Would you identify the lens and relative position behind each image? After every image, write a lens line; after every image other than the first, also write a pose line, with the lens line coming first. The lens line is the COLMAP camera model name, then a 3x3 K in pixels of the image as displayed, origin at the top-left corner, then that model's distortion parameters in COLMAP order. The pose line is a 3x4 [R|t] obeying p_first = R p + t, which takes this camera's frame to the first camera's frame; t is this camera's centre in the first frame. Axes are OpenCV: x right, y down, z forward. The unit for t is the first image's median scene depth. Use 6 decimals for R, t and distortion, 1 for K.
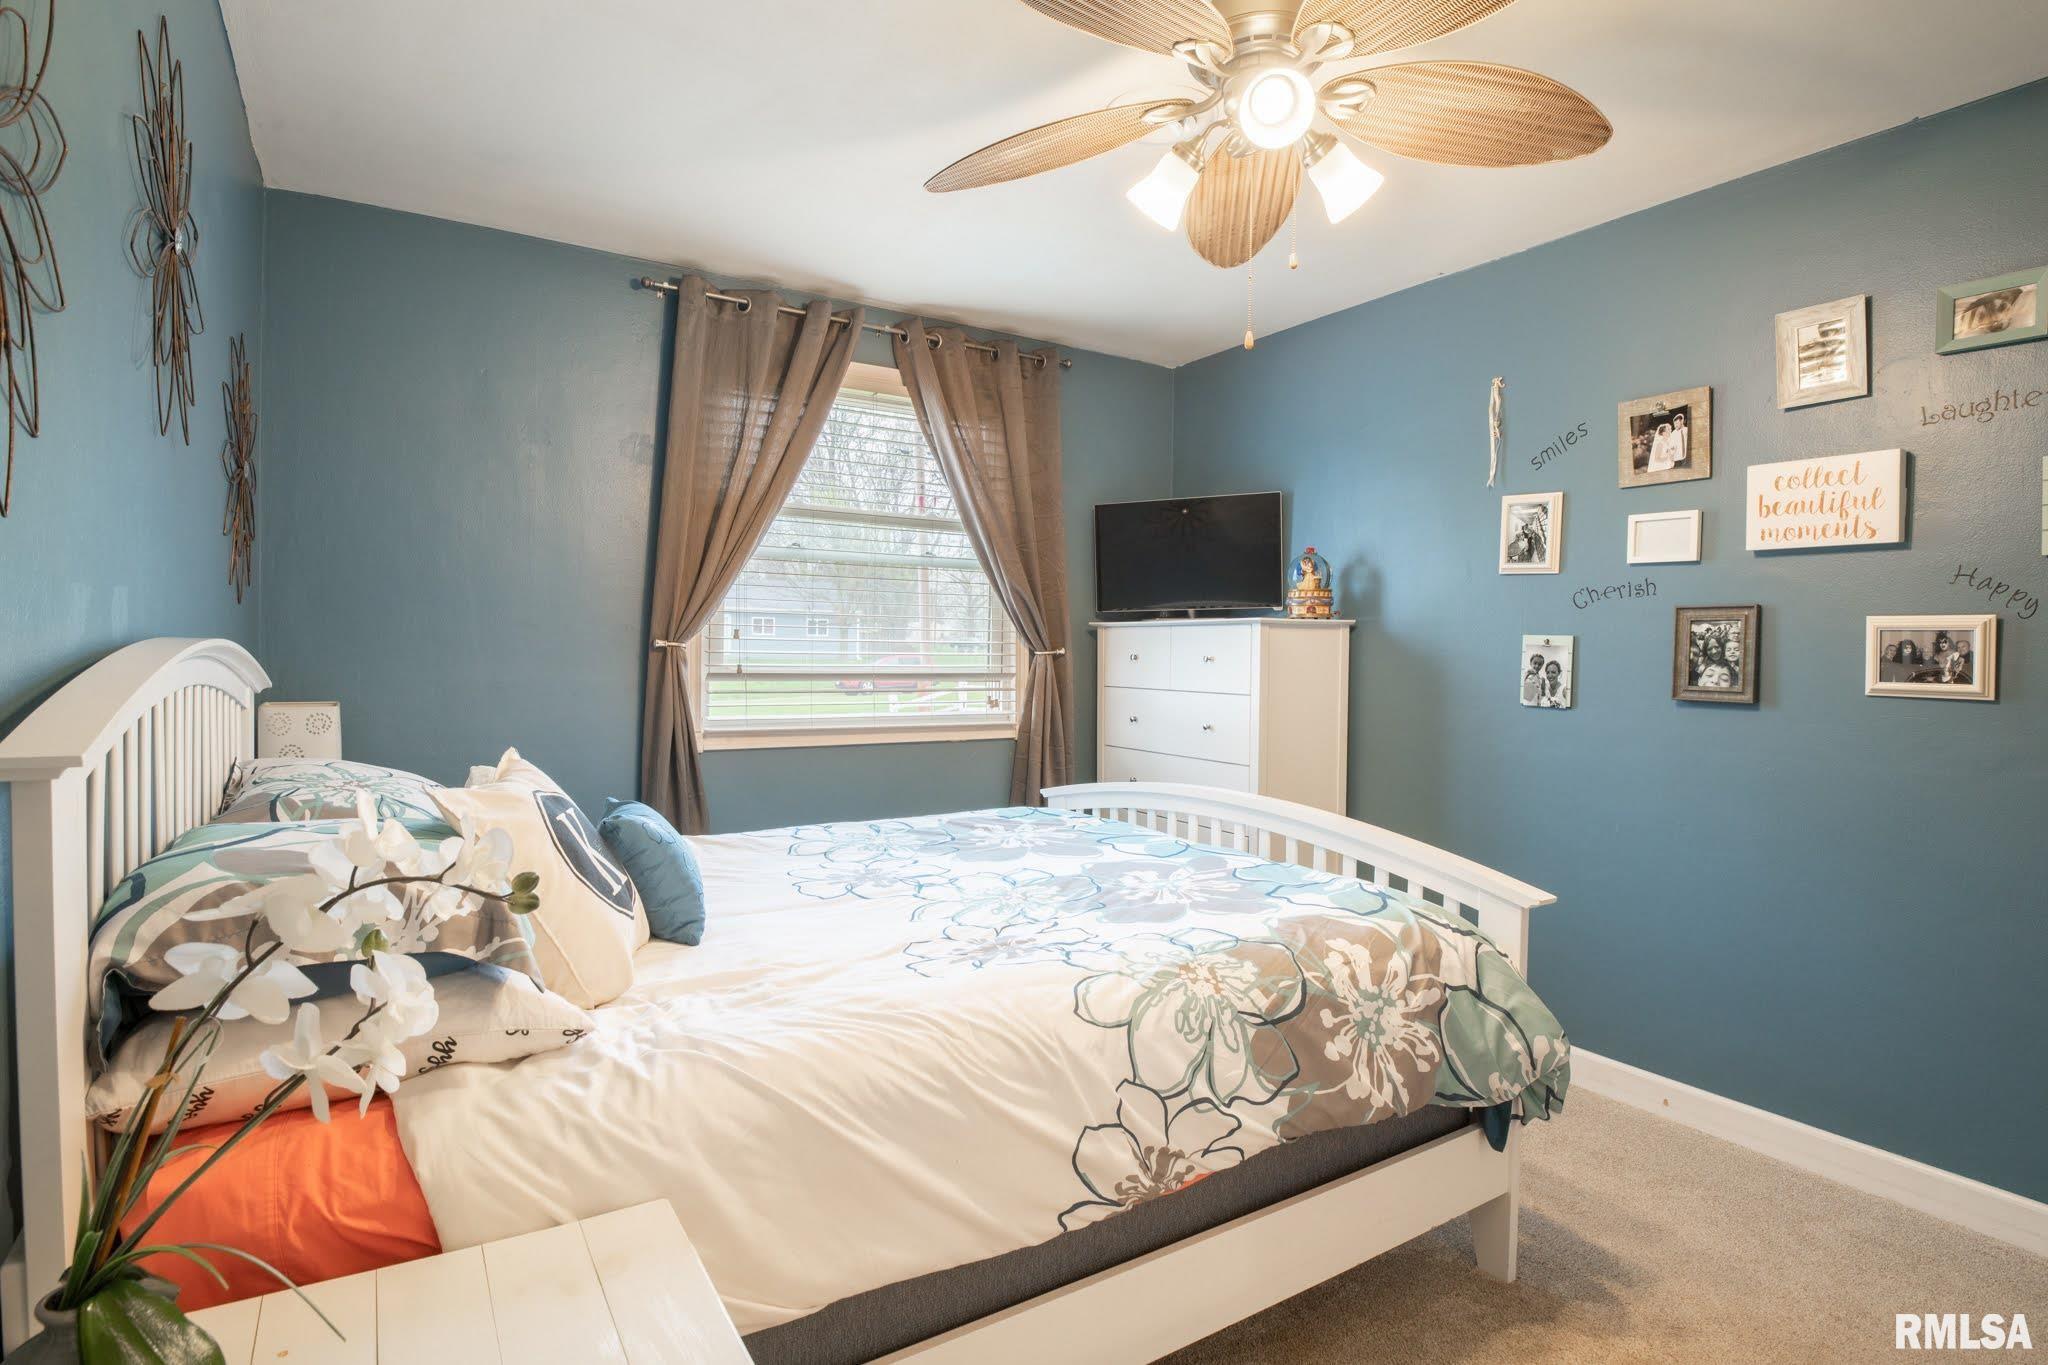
lens RADIAL K [[1018.7, 0, 1024.0], [0, 1018.7, 682.5], [0, 0, 1]] dist [-0.017683, -0.000195]
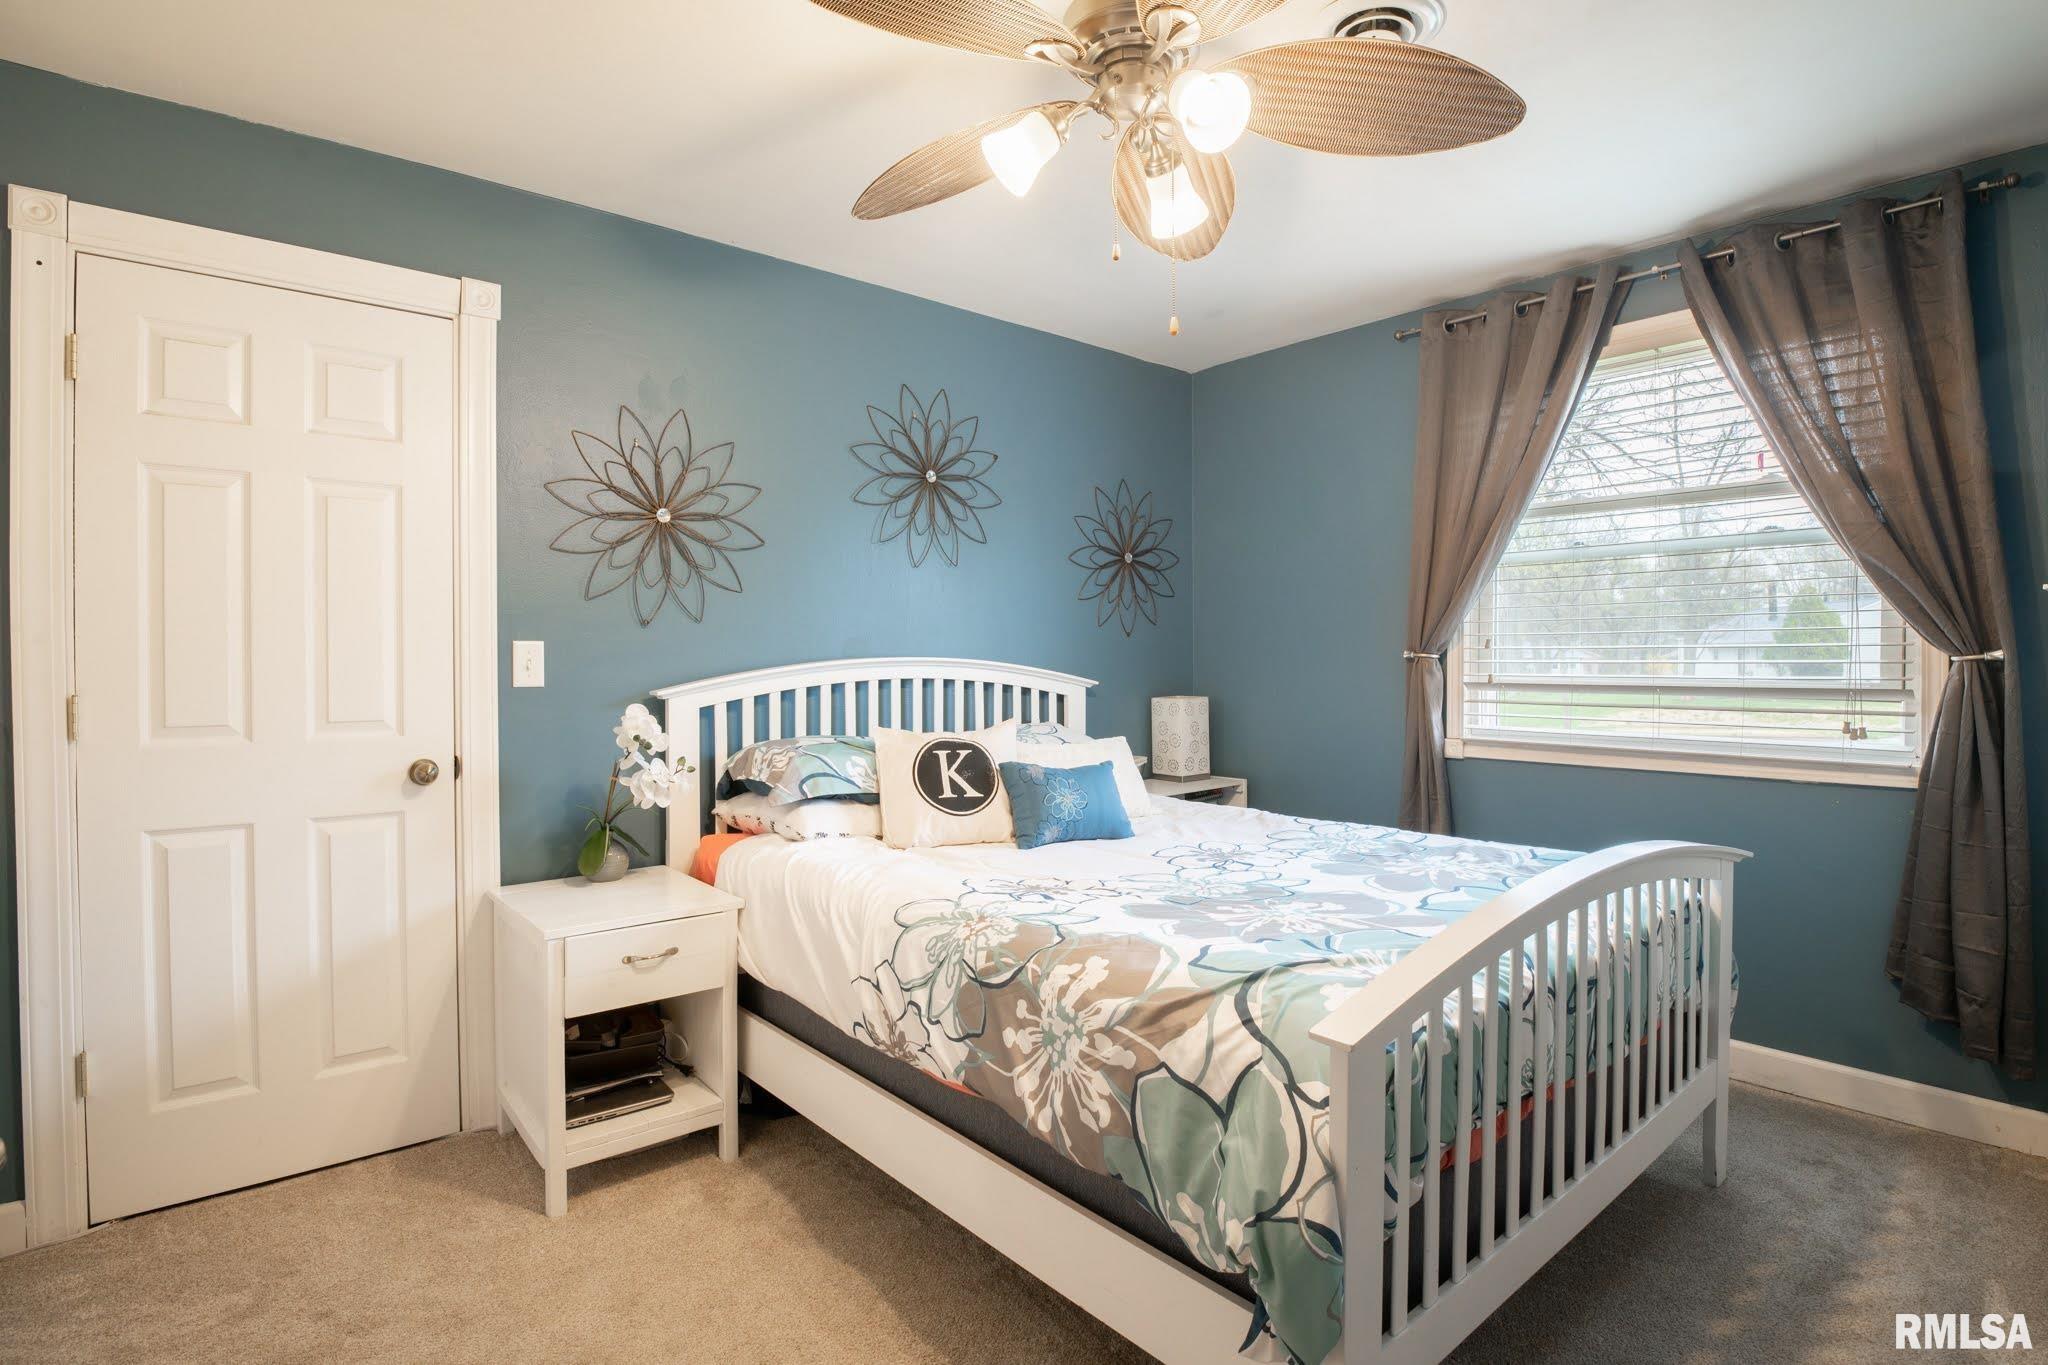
lens RADIAL K [[1016.4, 0, 1040.4], [0, 1016.4, 678.9], [0, 0, 1]] dist [-0.022532, -0.002946]
pose [[0.150672, 0.005147, -0.988570, 1.203341], [-0.026163, 0.999657, 0.001217, -0.005171], [0.988237, 0.025681, 0.150755, 0.782020]]
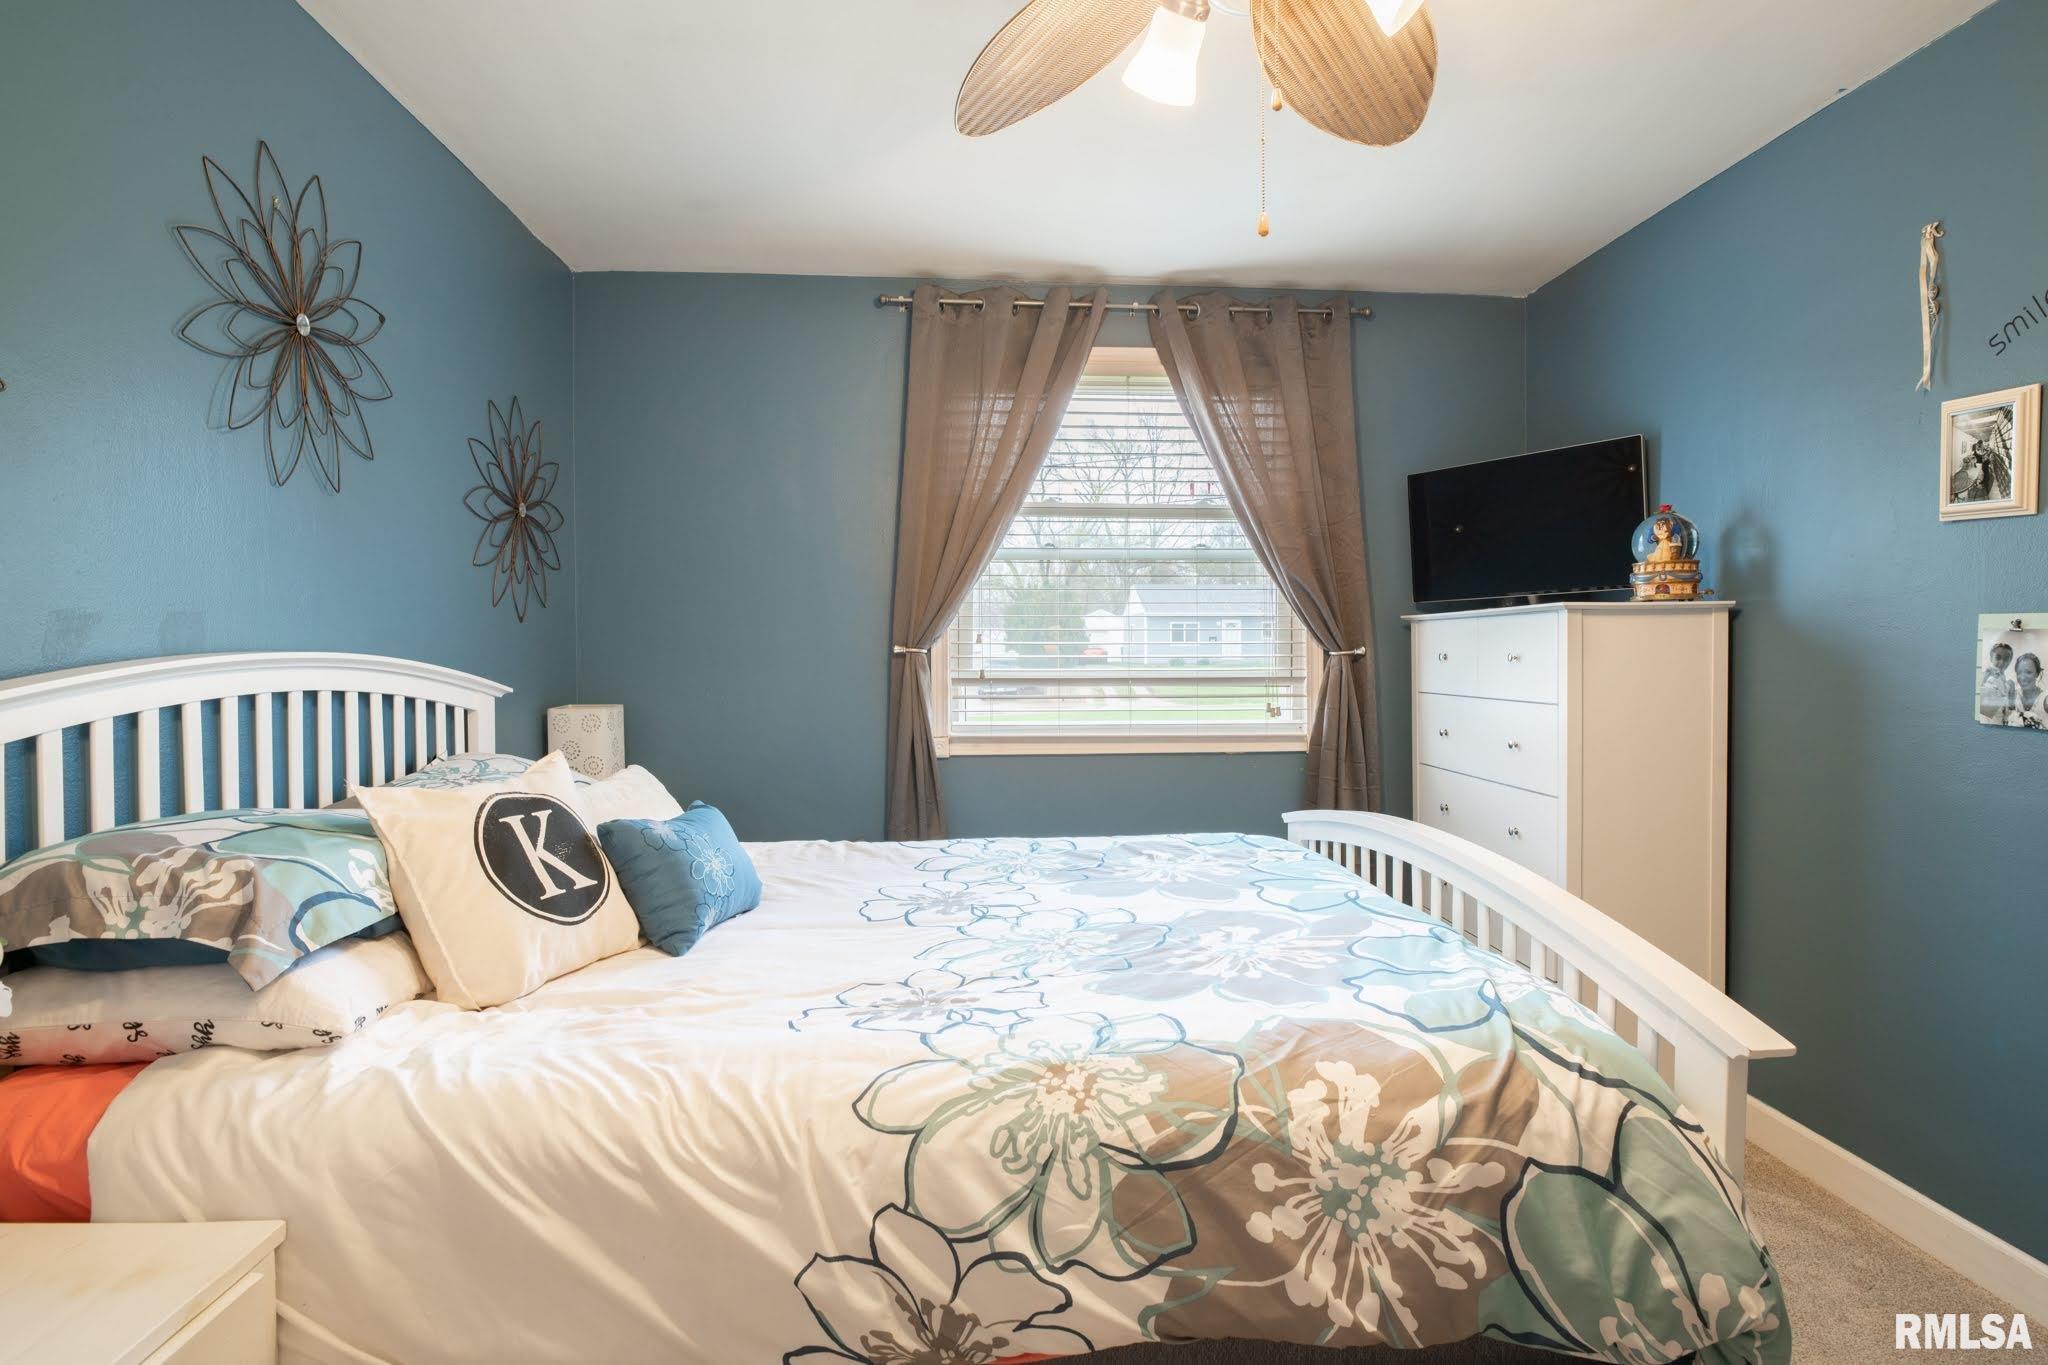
lens RADIAL K [[1016.4, 0, 1040.4], [0, 1016.4, 678.9], [0, 0, 1]] dist [-0.022532, -0.002946]
pose [[0.886738, -0.003530, -0.462259, 0.440382], [0.000260, 0.999974, -0.007138, -0.002634], [0.462273, 0.006209, 0.886716, 0.292048]]
